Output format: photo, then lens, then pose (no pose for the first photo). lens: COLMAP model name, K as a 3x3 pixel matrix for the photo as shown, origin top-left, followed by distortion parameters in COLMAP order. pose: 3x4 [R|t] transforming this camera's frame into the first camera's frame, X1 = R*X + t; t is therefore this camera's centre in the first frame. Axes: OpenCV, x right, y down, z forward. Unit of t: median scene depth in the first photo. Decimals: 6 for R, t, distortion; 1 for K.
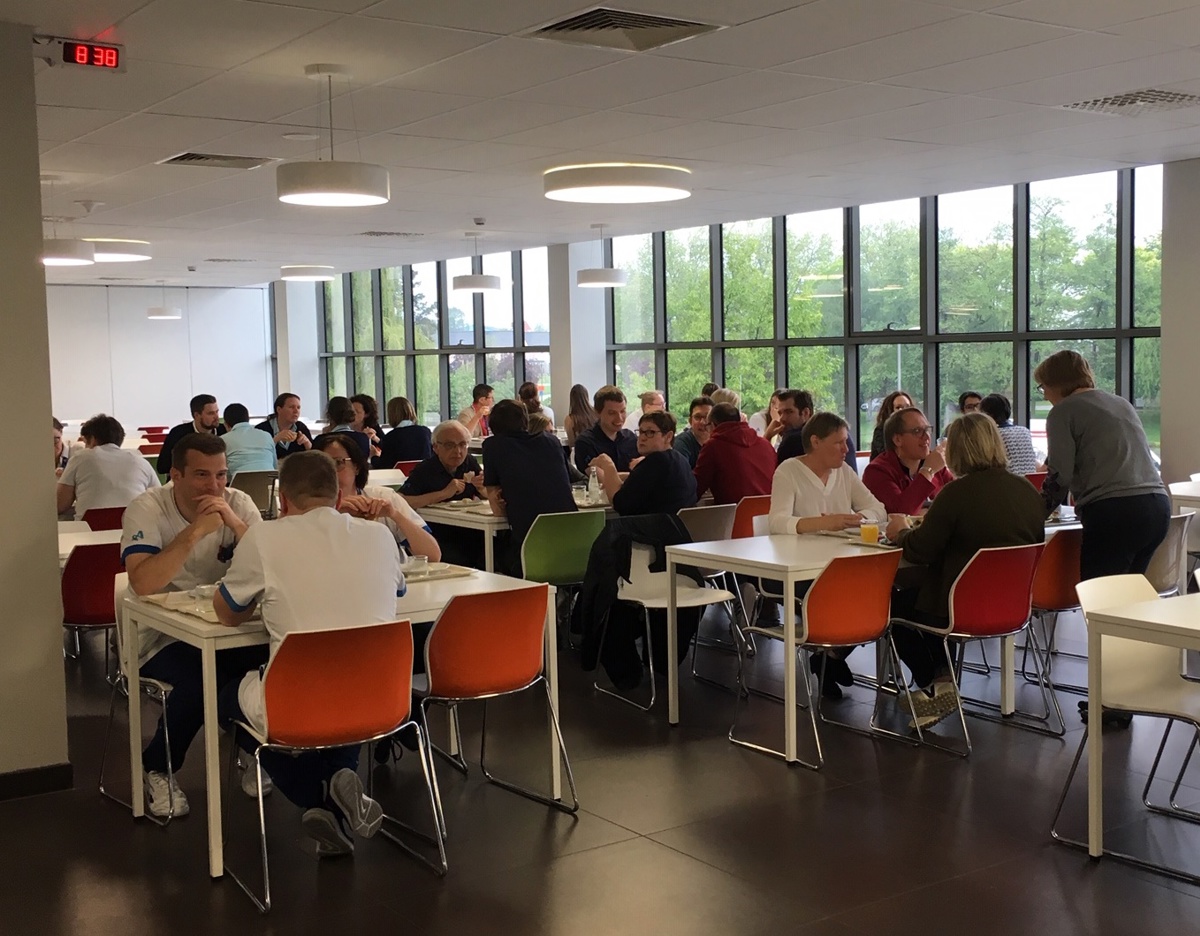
lens RADIAL K [[1473.1, 0, 600.0], [0, 1473.1, 468.0], [0, 0, 1]] dist [0.115474, -0.008192]
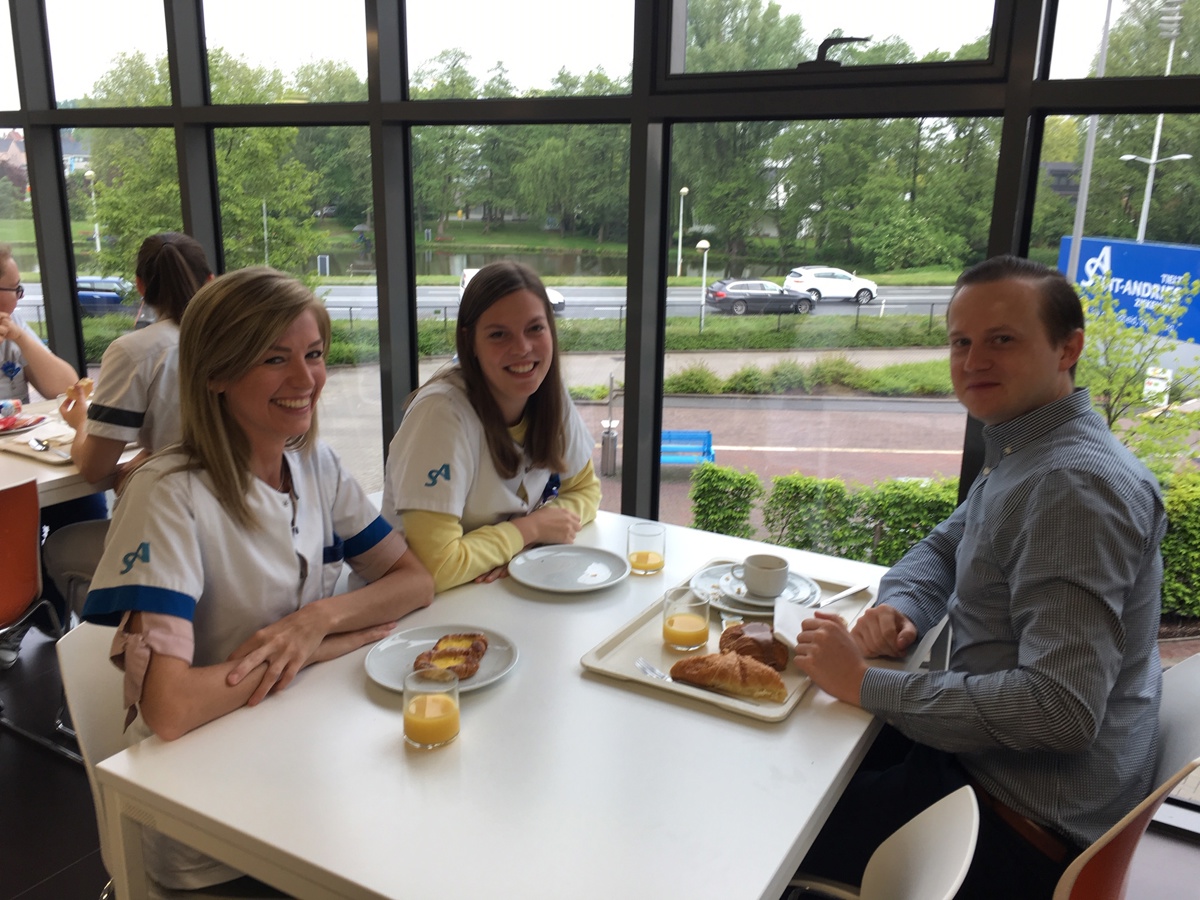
lens RADIAL K [[1013.0, 0, 600.0], [0, 1013.0, 450.0], [0, 0, 1]] dist [0.079931, -0.124431]
pose [[0.901272, -0.080037, 0.425798, 0.008345], [-0.000489, 0.982600, 0.185734, -0.007080], [-0.433254, -0.167605, 0.885550, 0.105176]]
